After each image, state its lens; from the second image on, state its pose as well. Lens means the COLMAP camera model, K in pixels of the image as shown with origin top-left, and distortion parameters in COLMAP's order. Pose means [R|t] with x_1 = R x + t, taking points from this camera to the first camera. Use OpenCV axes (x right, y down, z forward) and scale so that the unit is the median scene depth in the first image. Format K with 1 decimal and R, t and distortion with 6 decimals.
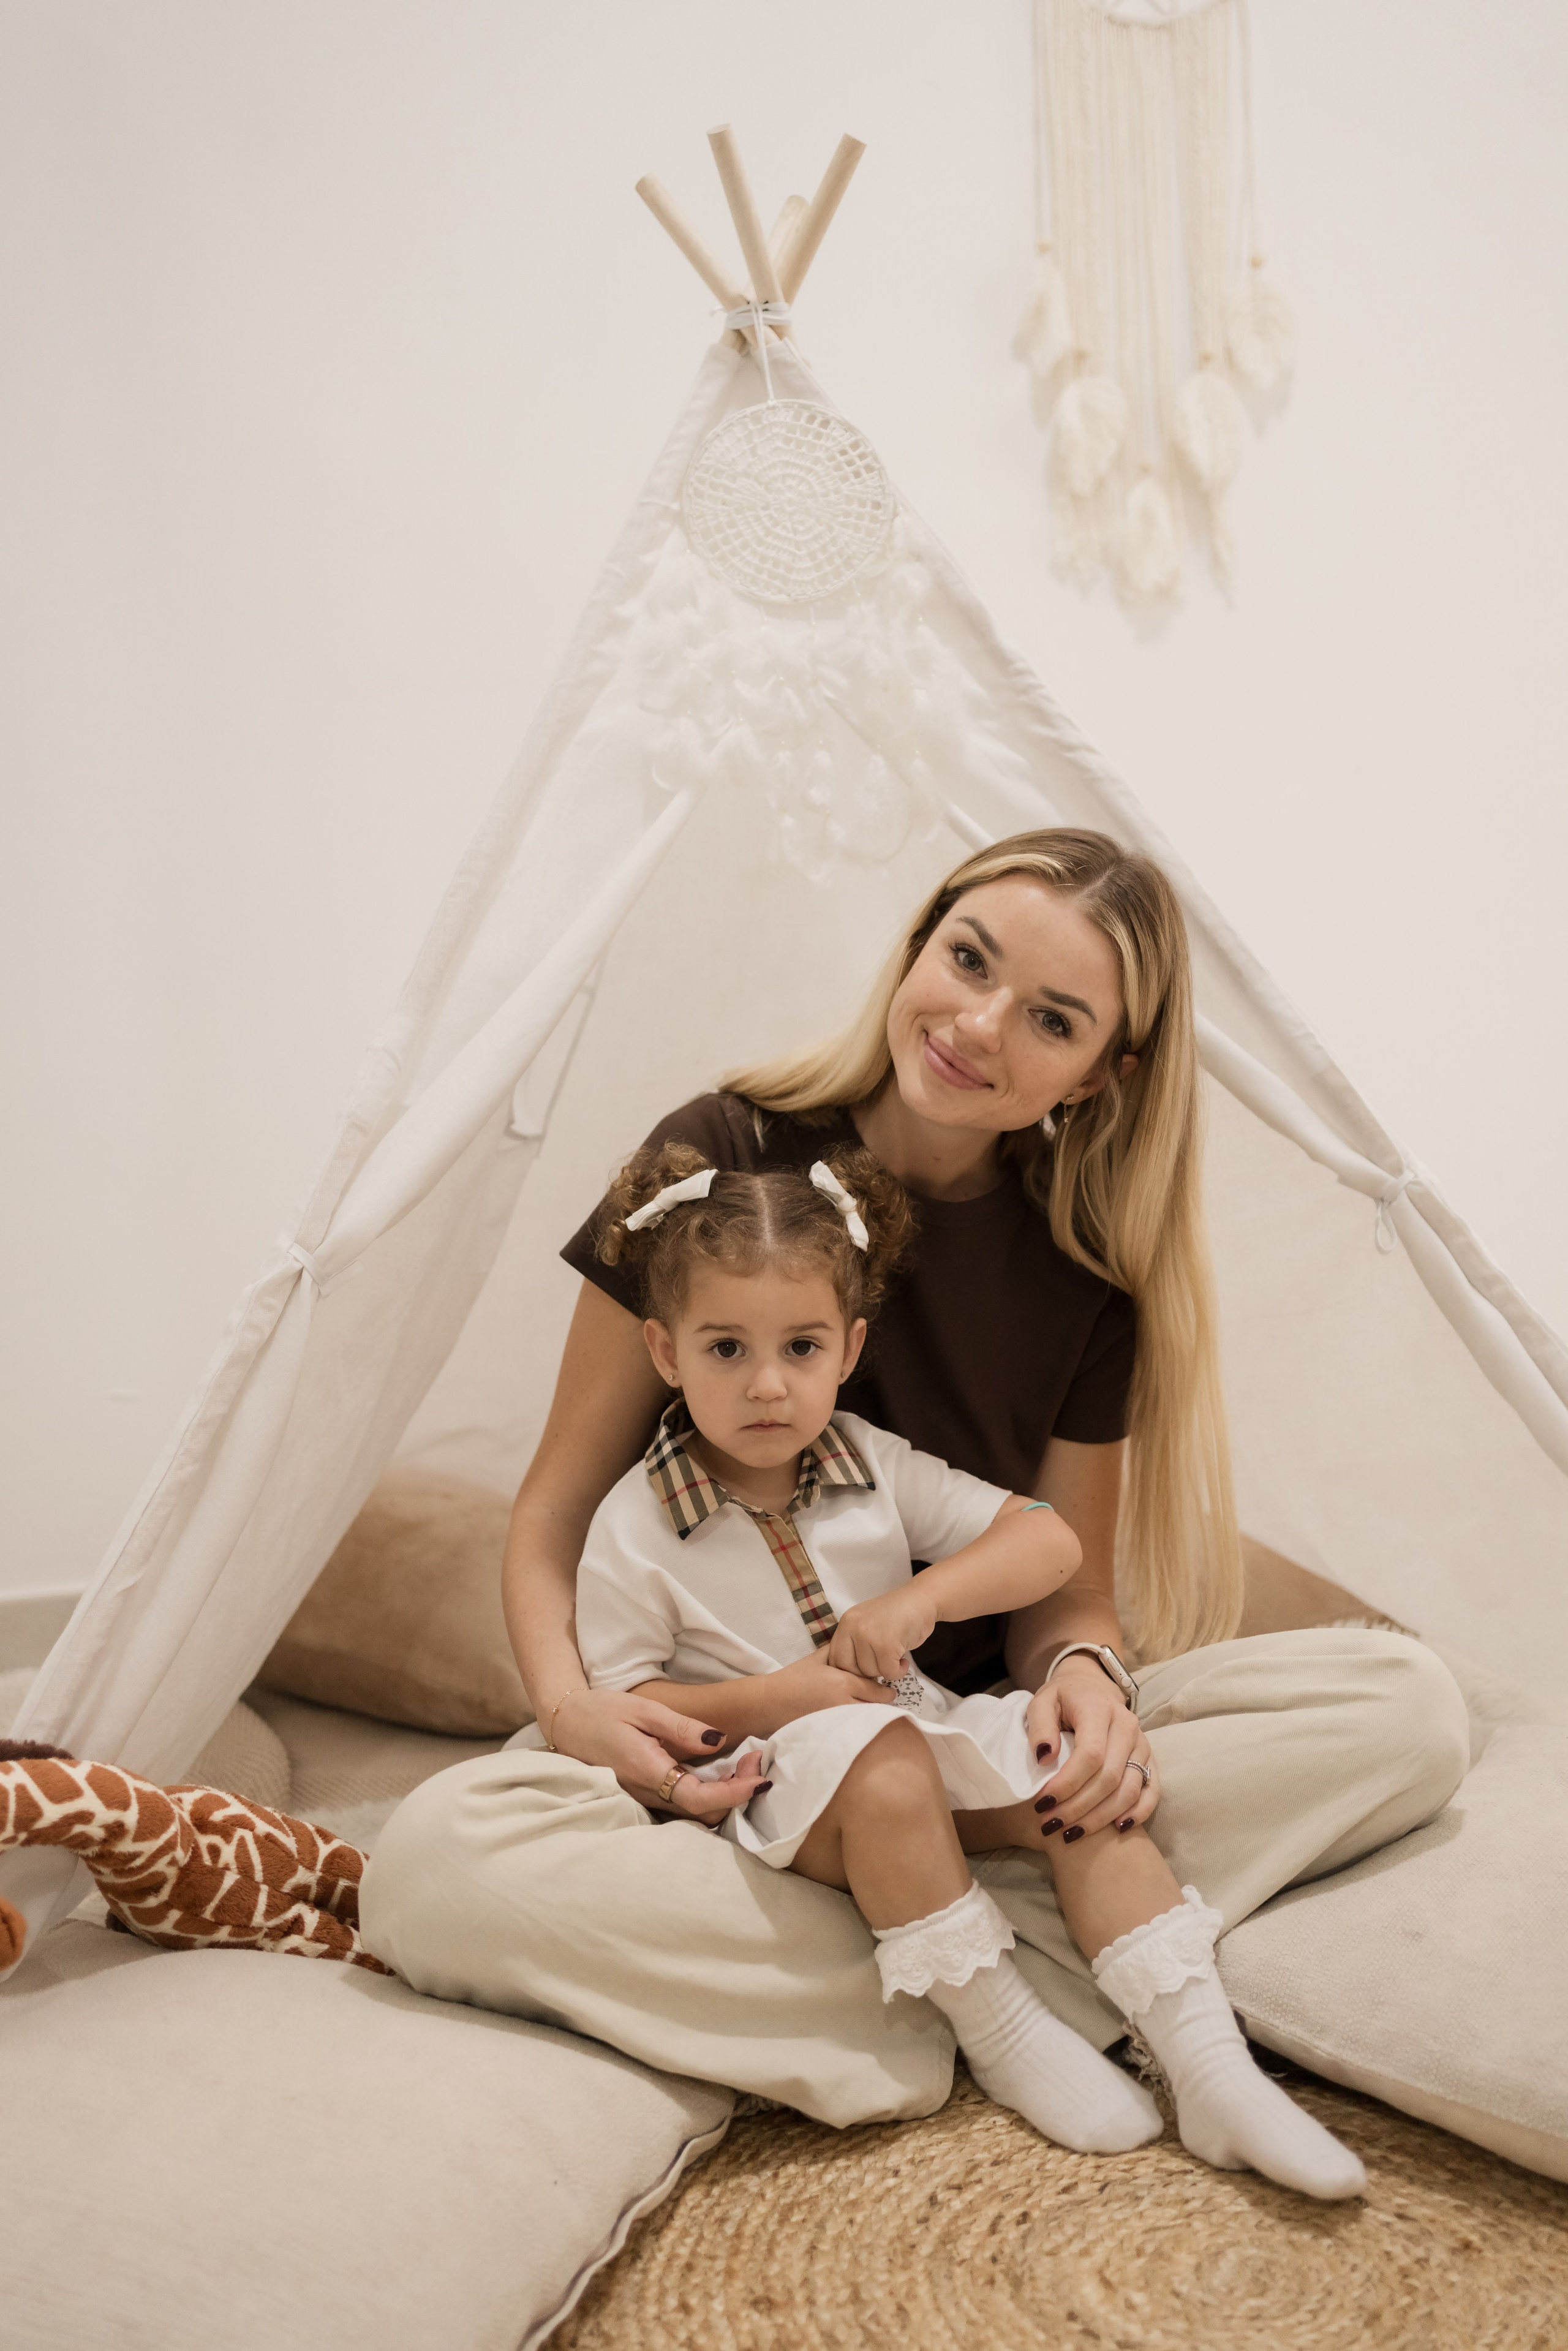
lens RADIAL K [[2503.0, 0, 776.5], [0, 2503.0, 1088.5], [0, 0, 1]] dist [-0.088042, 0.013913]
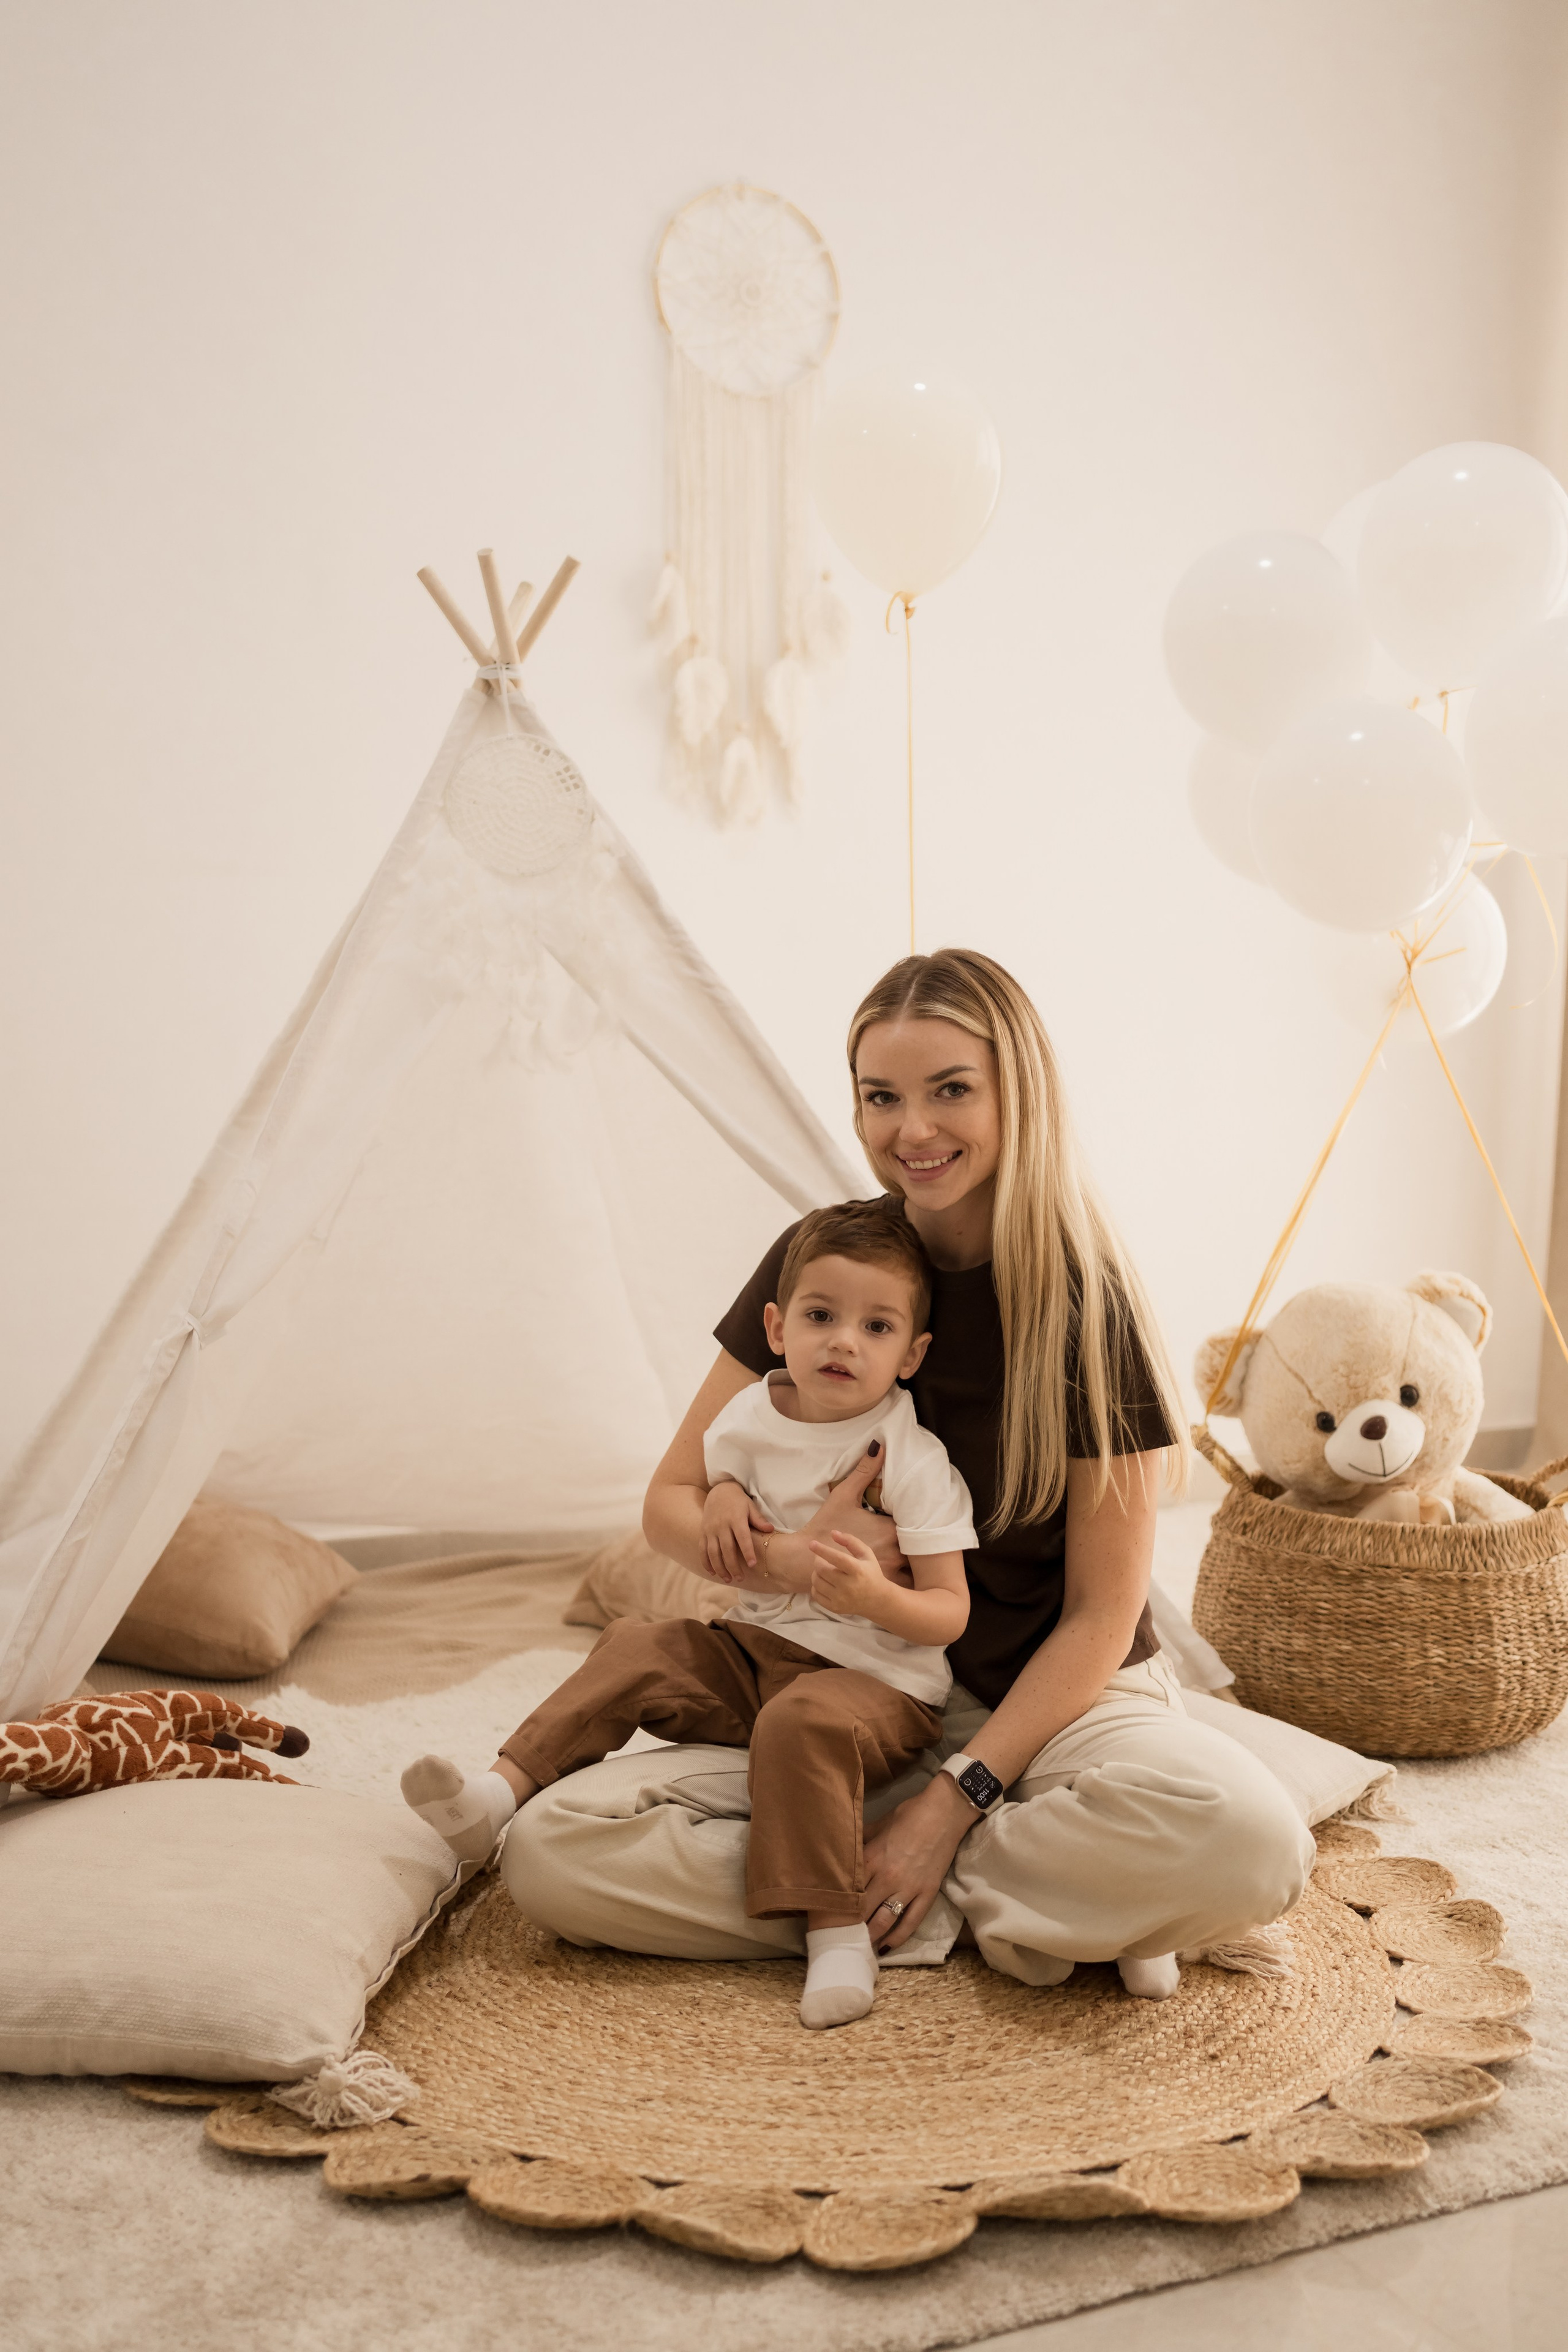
lens RADIAL K [[2540.1, 0, 778.2], [0, 2540.1, 1212.7], [0, 0, 1]] dist [0.007090, -0.033690]
pose [[0.979801, 0.021684, 0.198795, -0.135976], [-0.027110, 0.999330, 0.024609, -0.039187], [-0.198128, -0.029501, 0.979732, -0.481938]]
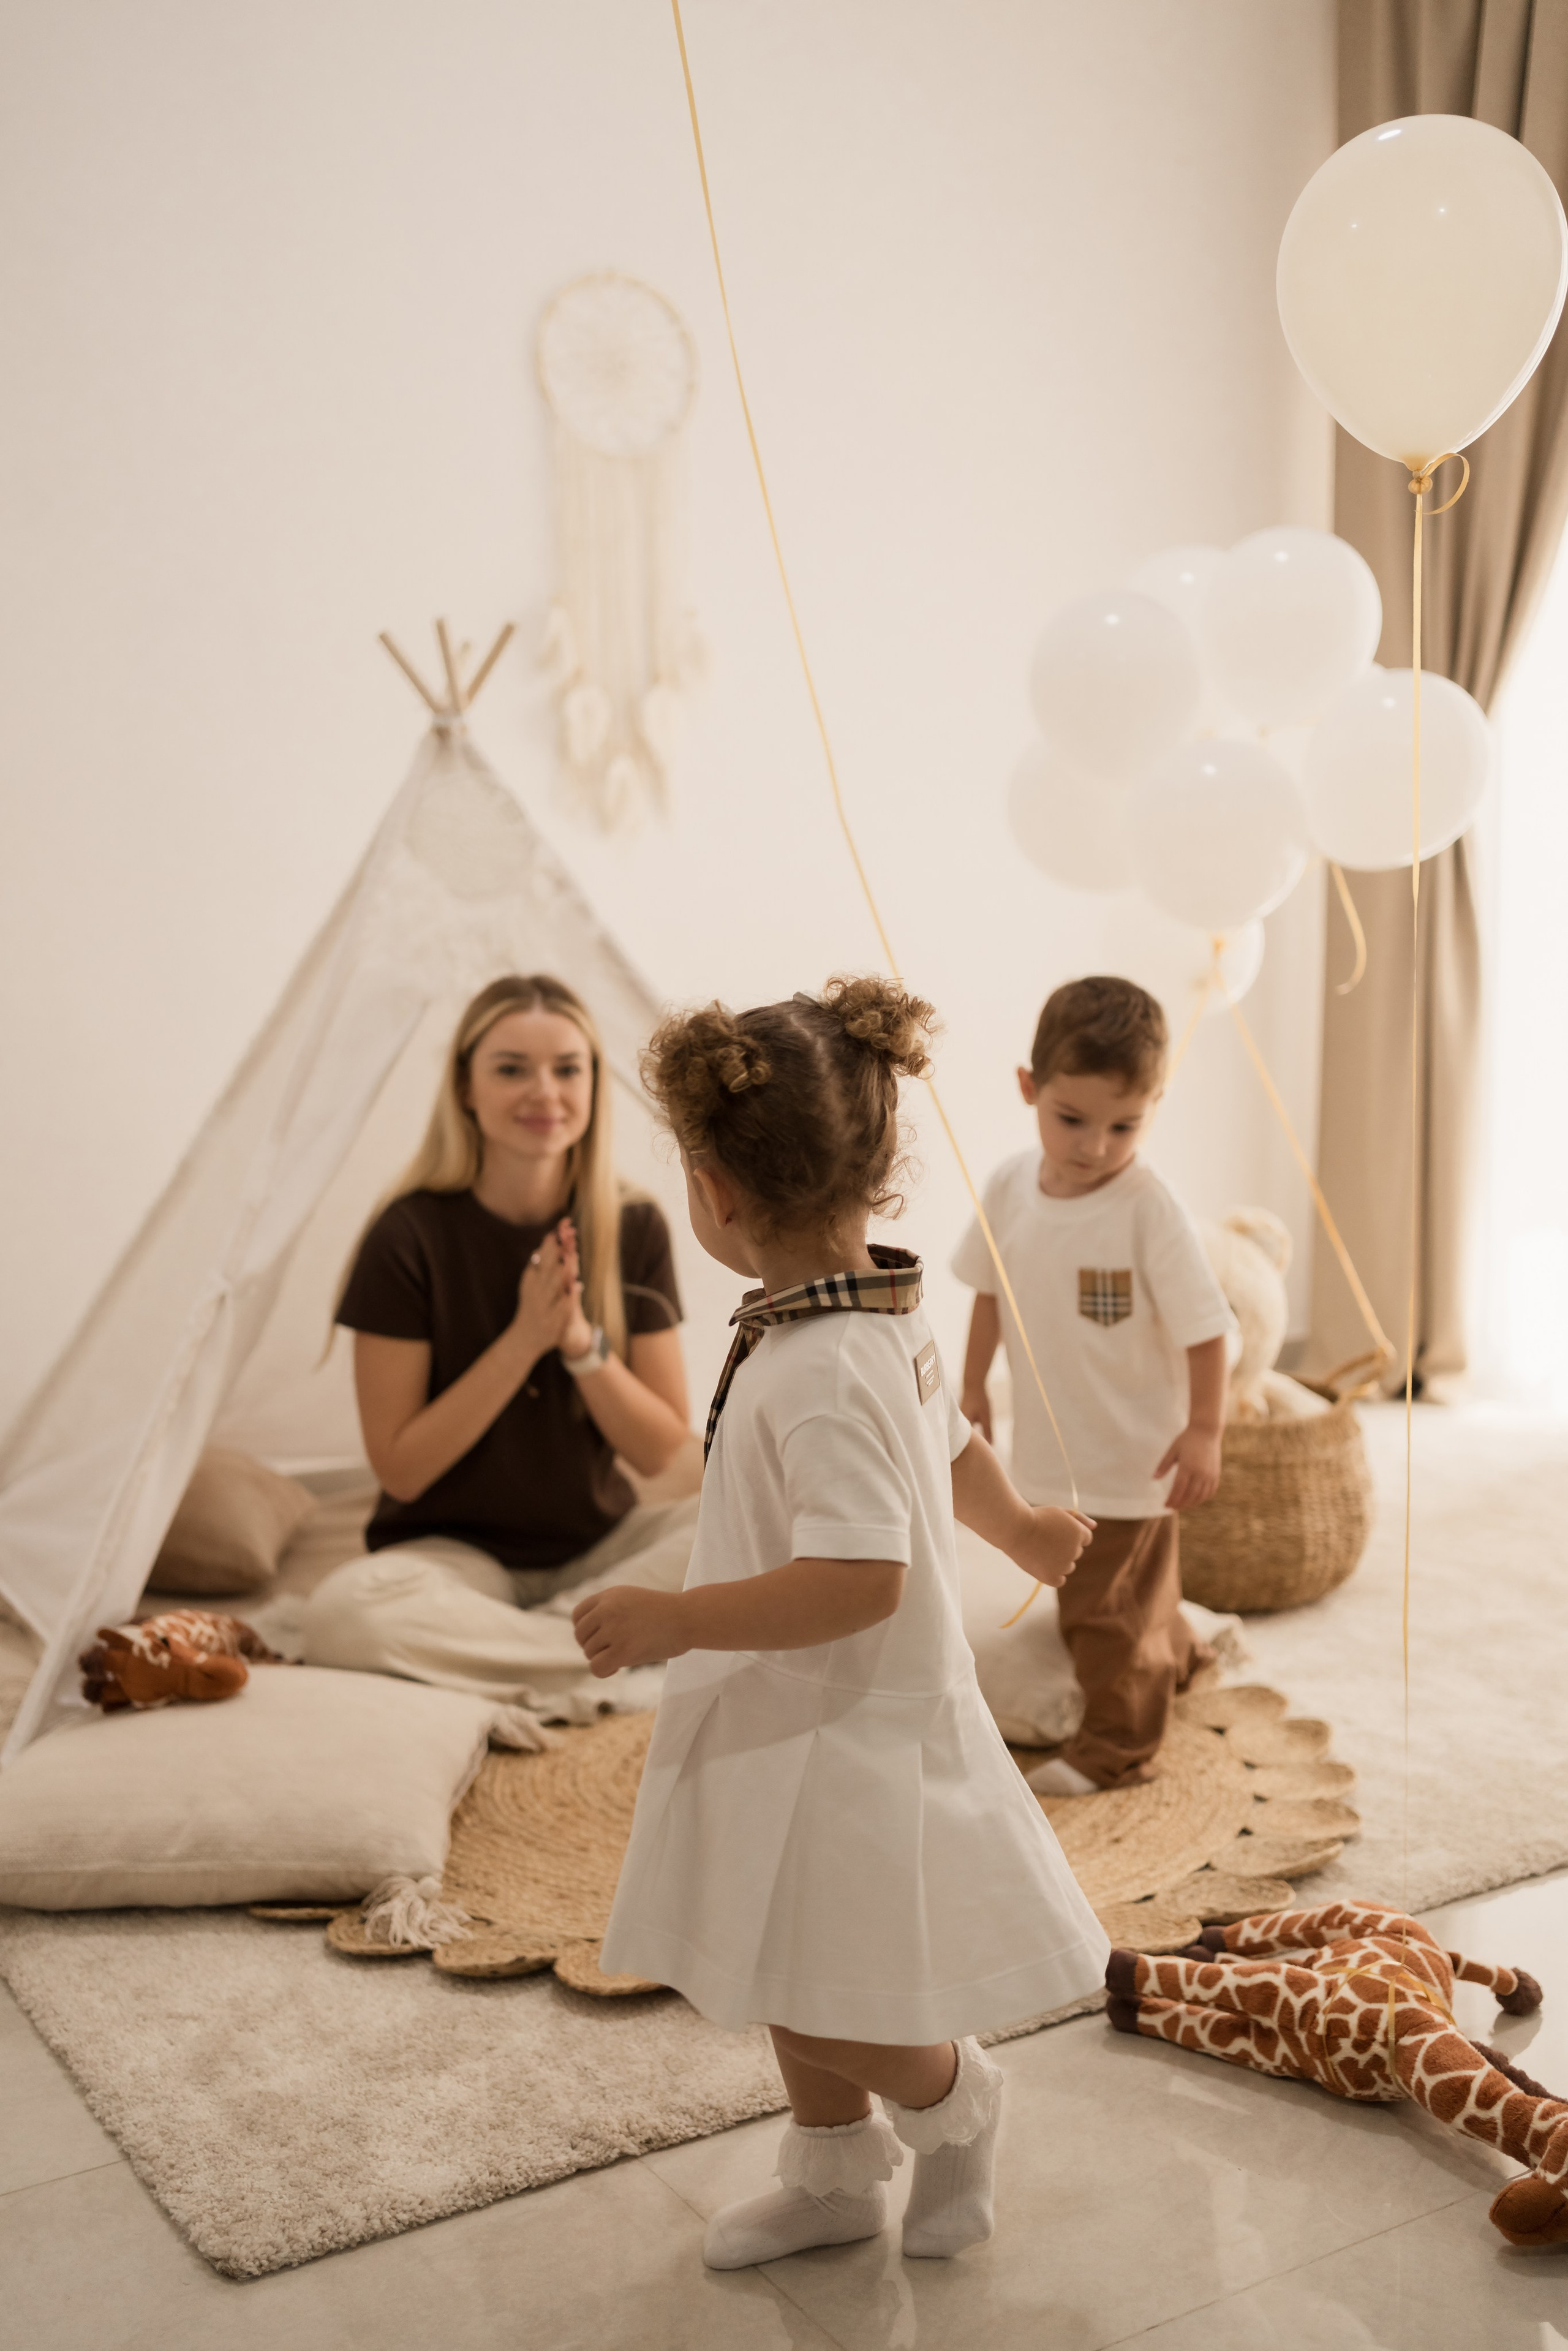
lens RADIAL K [[2448.7, 0, 784.0], [0, 2448.7, 1175.5], [0, 0, 1]] dist [-0.004560, 0.001677]
pose [[0.955666, -0.006632, 0.294378, -0.282456], [-0.002522, 0.999525, 0.030705, -0.055162], [-0.294442, -0.030086, 0.955196, -0.654706]]
